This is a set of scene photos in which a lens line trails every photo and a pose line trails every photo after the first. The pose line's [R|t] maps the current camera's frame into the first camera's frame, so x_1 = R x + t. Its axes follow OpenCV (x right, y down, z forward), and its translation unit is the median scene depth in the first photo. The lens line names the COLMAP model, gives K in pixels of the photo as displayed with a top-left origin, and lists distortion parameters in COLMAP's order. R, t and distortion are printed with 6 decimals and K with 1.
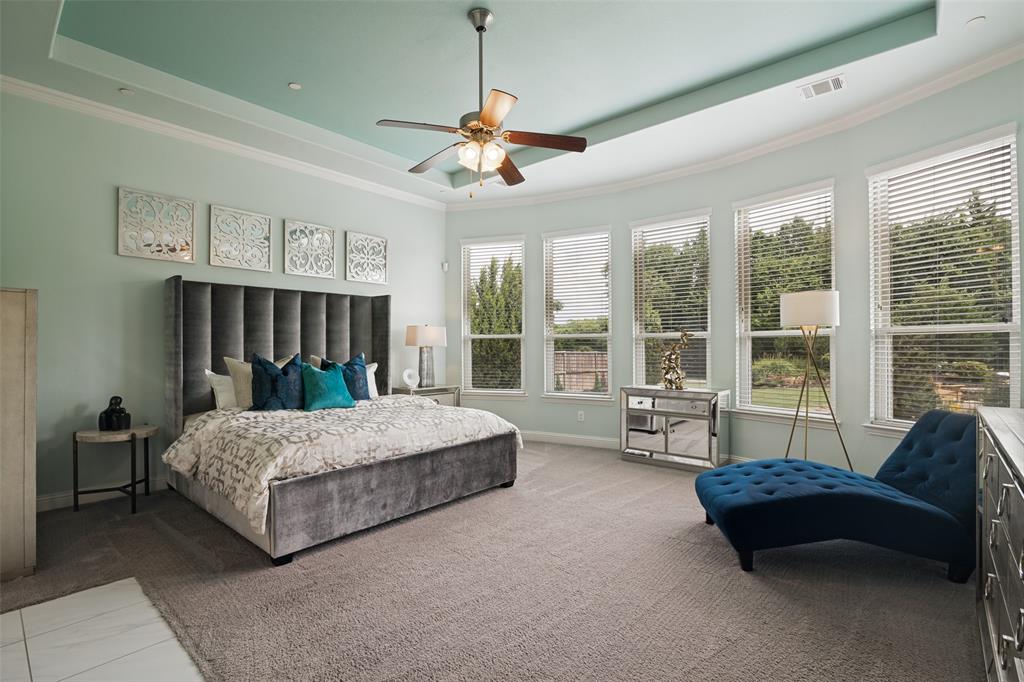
lens RADIAL K [[477.2, 0, 506.5], [0, 477.2, 344.4], [0, 0, 1]] dist [-0.020777, 0.000185]
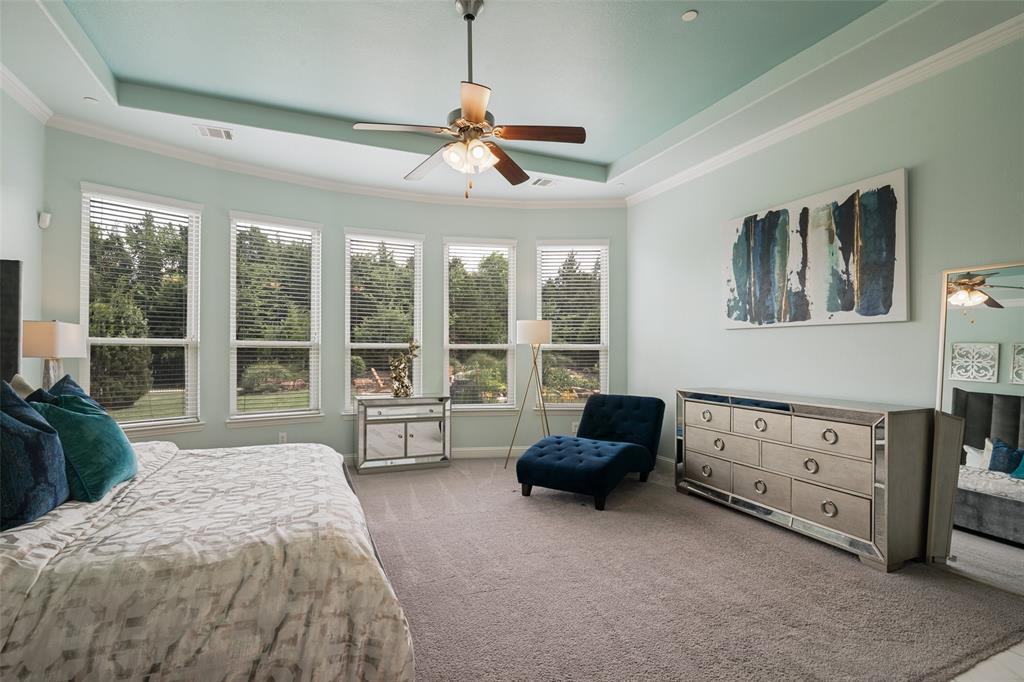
lens RADIAL K [[477.2, 0, 506.5], [0, 477.2, 344.4], [0, 0, 1]] dist [-0.020777, 0.000185]
pose [[0.430140, 0.017708, 0.902589, -0.520950], [-0.010656, 0.999838, -0.014538, -0.010331], [-0.902699, -0.003364, 0.430259, 0.330579]]
